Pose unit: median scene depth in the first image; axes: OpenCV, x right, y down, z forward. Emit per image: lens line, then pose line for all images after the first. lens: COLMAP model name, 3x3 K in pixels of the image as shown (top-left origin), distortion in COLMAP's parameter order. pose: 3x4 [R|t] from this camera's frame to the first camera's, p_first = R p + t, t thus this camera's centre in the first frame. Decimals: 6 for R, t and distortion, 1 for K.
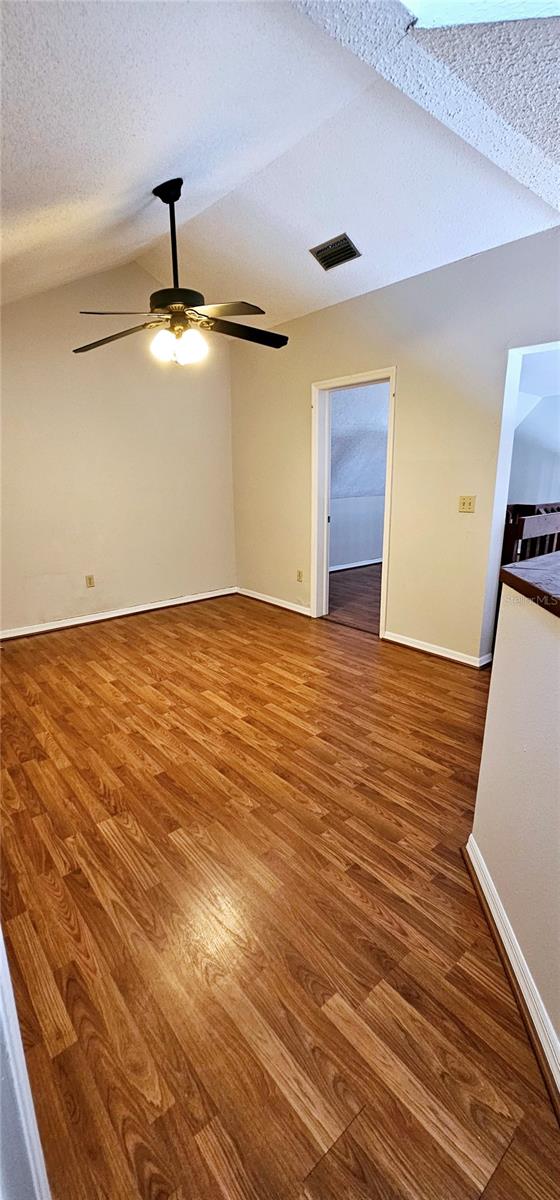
lens RADIAL K [[489.7, 0, 270.1], [0, 489.7, 596.3], [0, 0, 1]] dist [-0.000670, -0.000012]
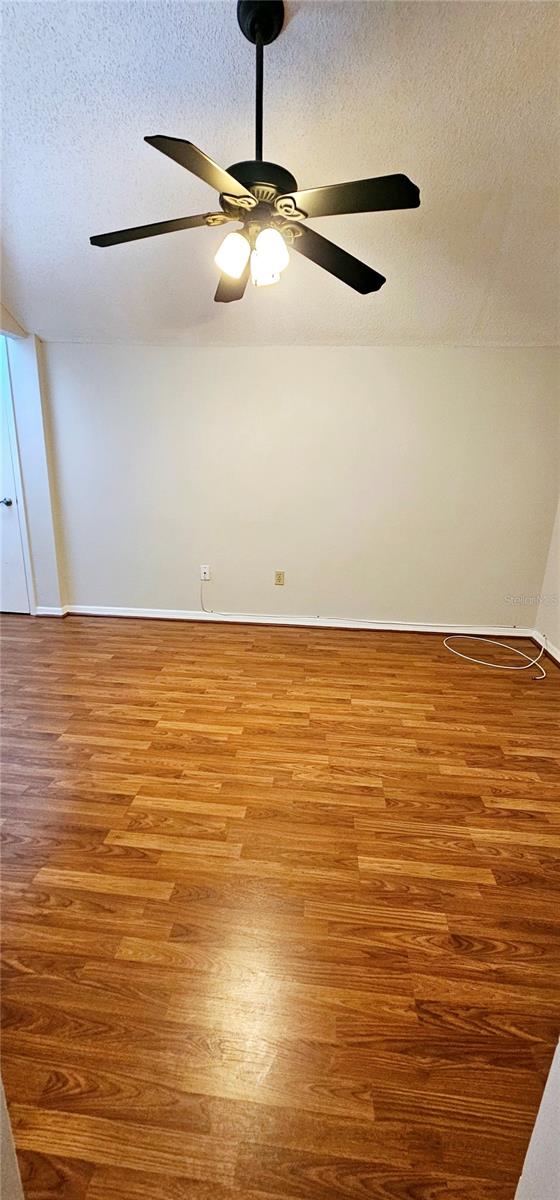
lens RADIAL K [[489.7, 0, 270.1], [0, 489.7, 596.3], [0, 0, 1]] dist [-0.000670, -0.000012]
pose [[-0.719514, 0.190296, -0.667897, 0.371874], [-0.182368, 0.876202, 0.446108, -0.413118], [0.670105, 0.442784, -0.595736, 1.684030]]
